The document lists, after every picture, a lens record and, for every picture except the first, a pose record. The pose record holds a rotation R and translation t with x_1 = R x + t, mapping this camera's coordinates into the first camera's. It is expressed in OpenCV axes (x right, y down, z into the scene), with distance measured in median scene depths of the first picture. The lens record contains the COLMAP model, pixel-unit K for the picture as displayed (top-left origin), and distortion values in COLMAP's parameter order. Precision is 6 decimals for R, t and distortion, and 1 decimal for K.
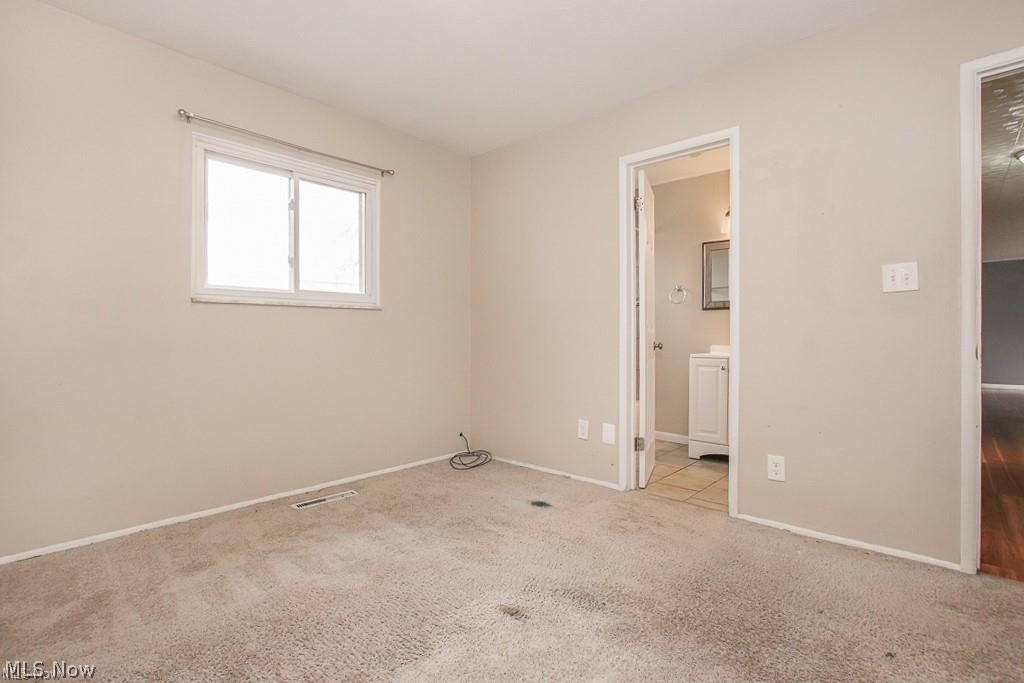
lens RADIAL K [[486.5, 0, 521.1], [0, 486.5, 333.2], [0, 0, 1]] dist [-0.005355, 0.001844]
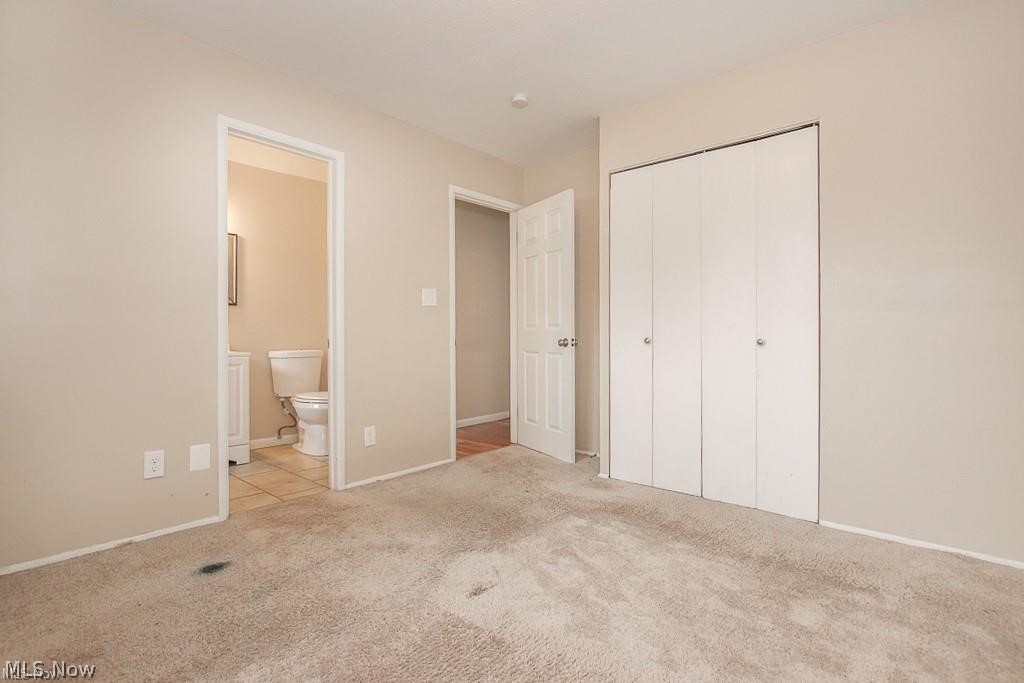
lens RADIAL K [[486.5, 0, 506.8], [0, 486.5, 336.2], [0, 0, 1]] dist [-0.005355, 0.001844]
pose [[-0.016033, 0.000760, 0.999871, -0.657178], [-0.011456, 0.999934, -0.000944, 0.010402], [-0.999806, -0.011469, -0.016023, 0.576648]]
